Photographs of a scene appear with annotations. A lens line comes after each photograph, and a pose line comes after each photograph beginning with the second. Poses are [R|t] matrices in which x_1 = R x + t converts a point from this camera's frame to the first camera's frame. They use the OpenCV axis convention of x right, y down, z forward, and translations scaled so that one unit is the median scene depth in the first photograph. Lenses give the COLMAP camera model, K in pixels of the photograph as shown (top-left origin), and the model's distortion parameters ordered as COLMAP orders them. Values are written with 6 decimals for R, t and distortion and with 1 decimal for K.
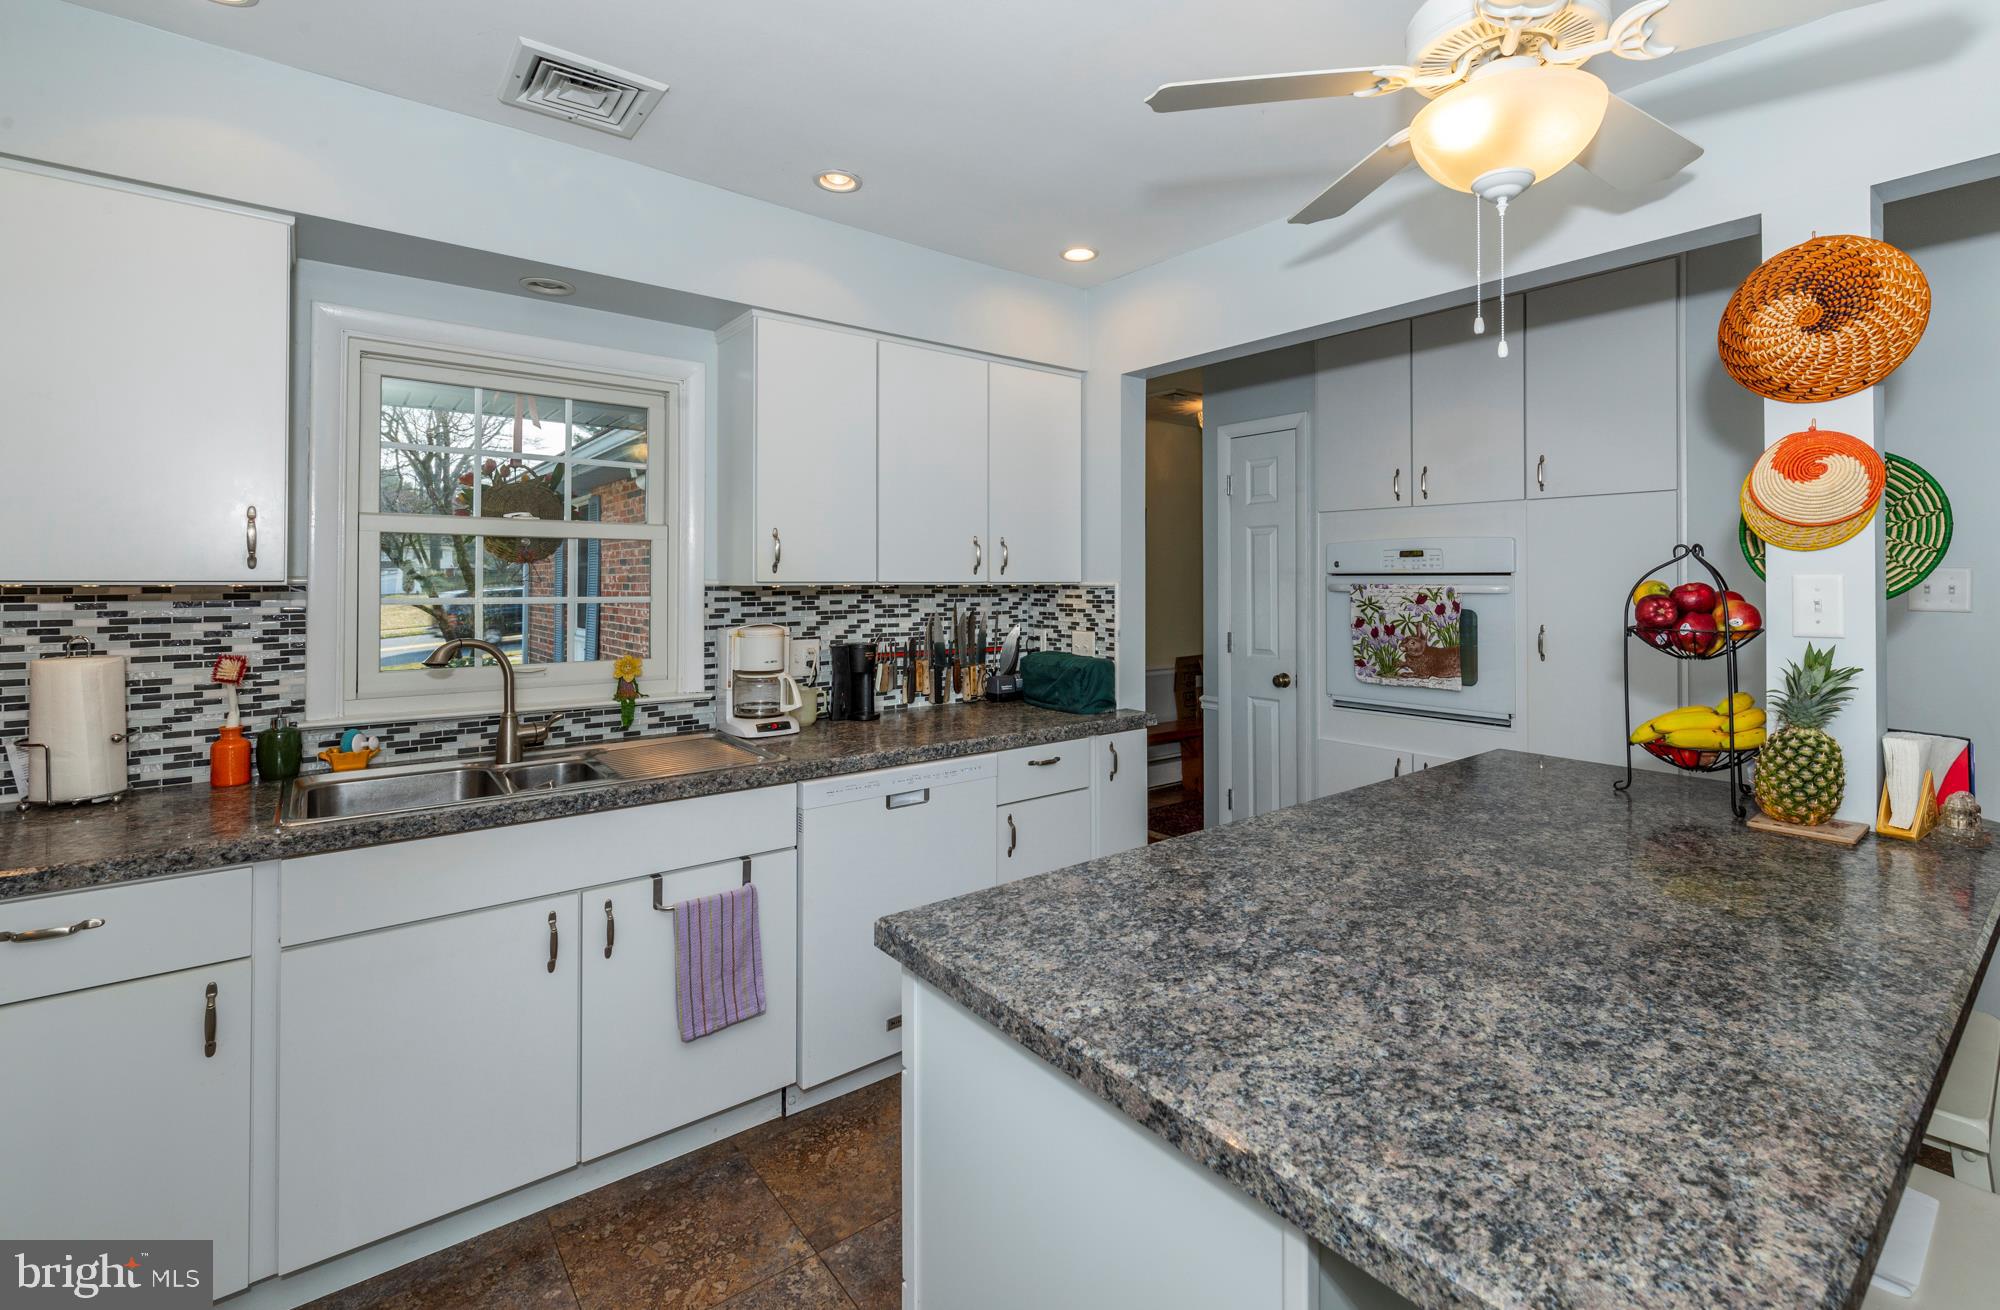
lens RADIAL K [[885.8, 0, 1005.4], [0, 885.8, 575.1], [0, 0, 1]] dist [-0.000373, -0.000528]
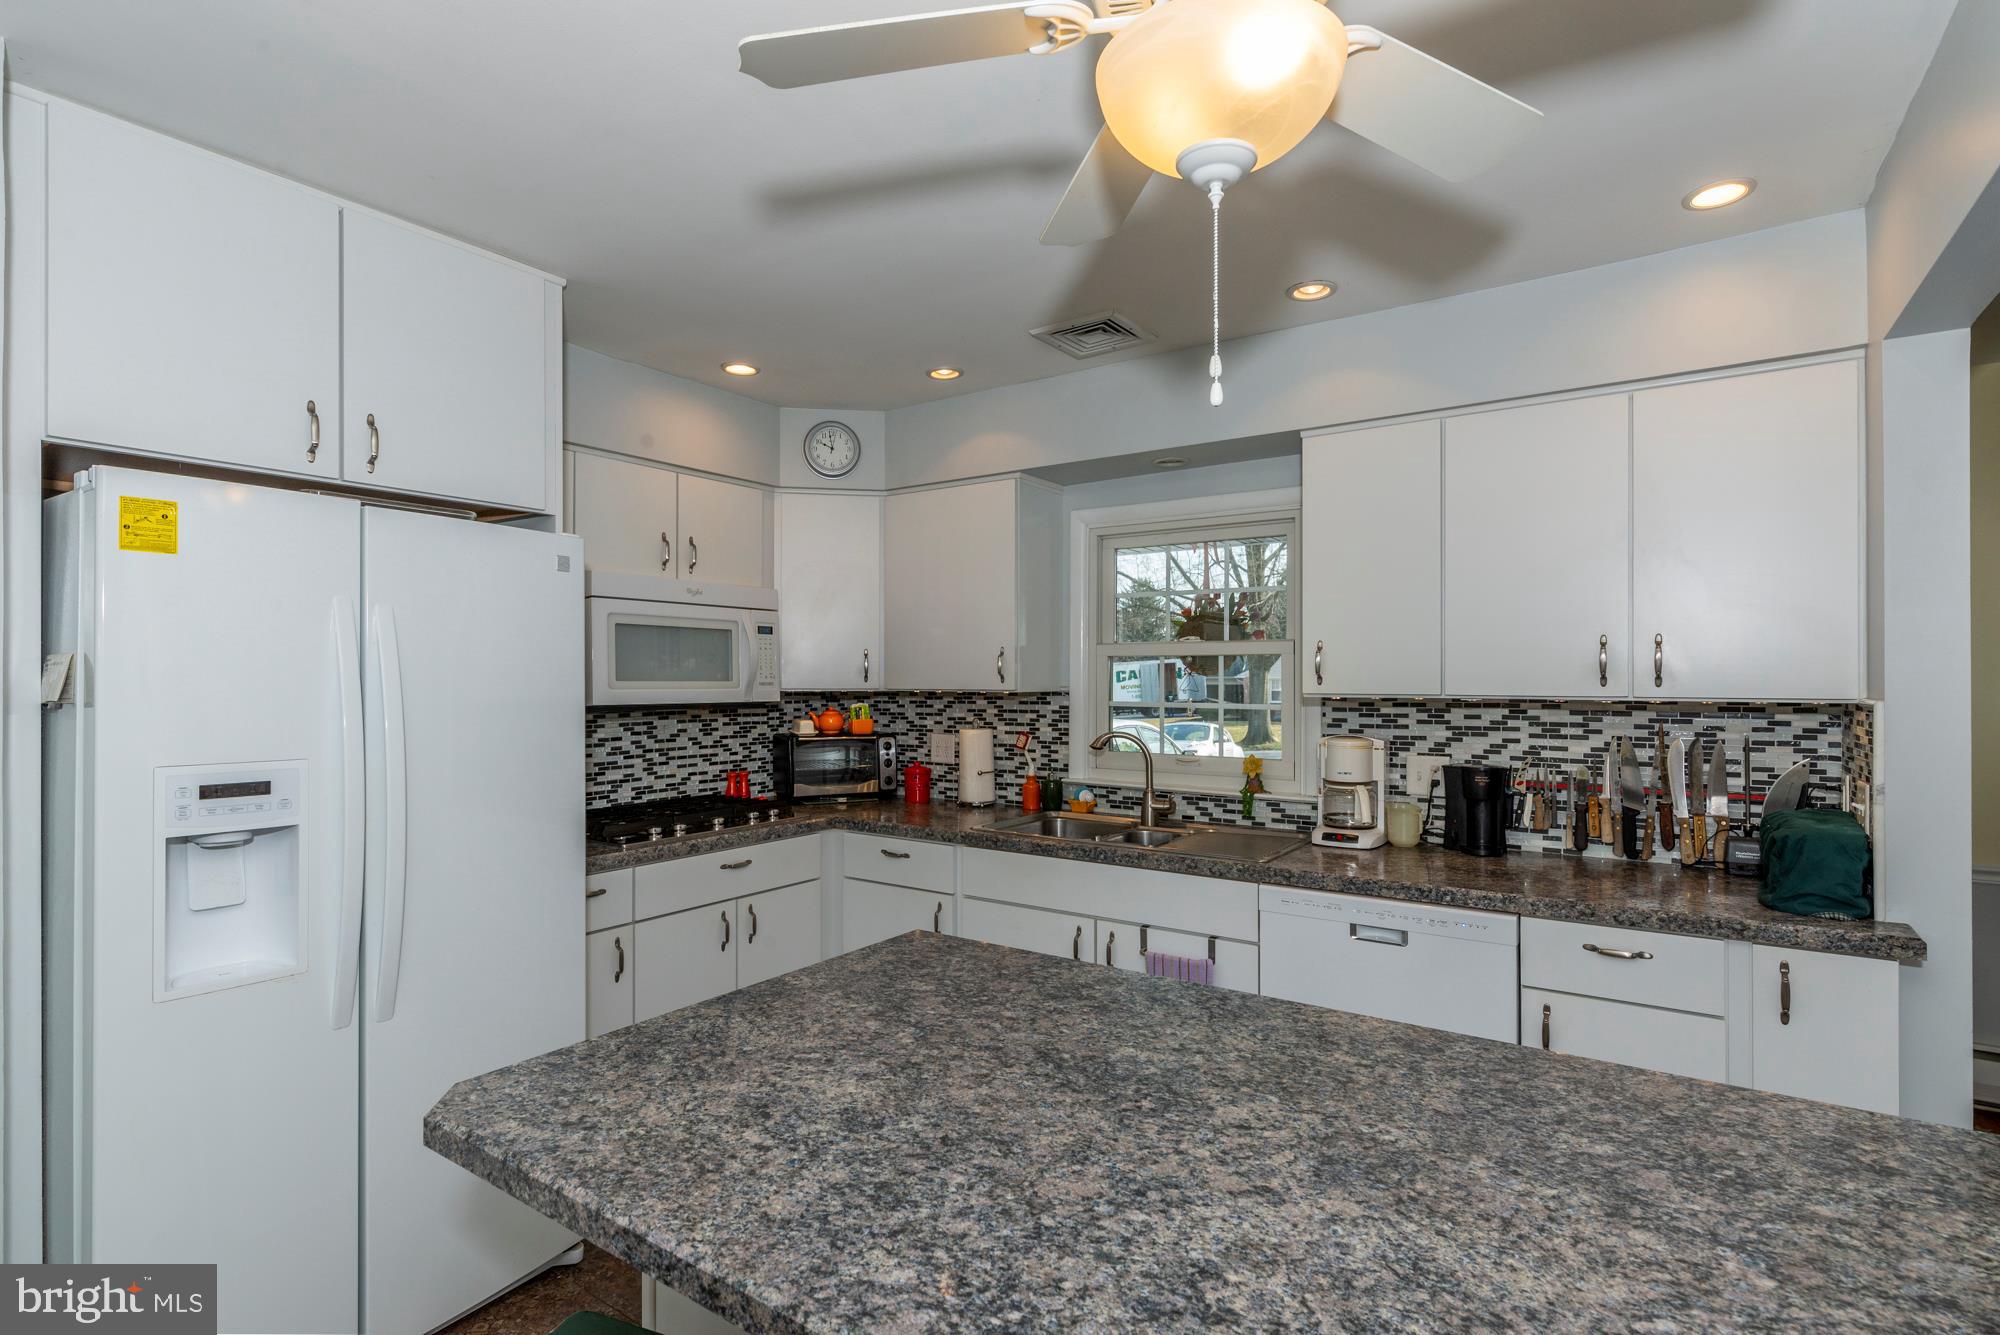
lens RADIAL K [[955.0, 0, 1000.0], [0, 955.0, 667.5], [0, 0, 1]] dist [0.000723, 0.000208]
pose [[0.287844, -0.011281, -0.957611, 0.745413], [0.005868, 0.999933, -0.010016, -0.014807], [0.957659, -0.002736, 0.287891, 0.358356]]
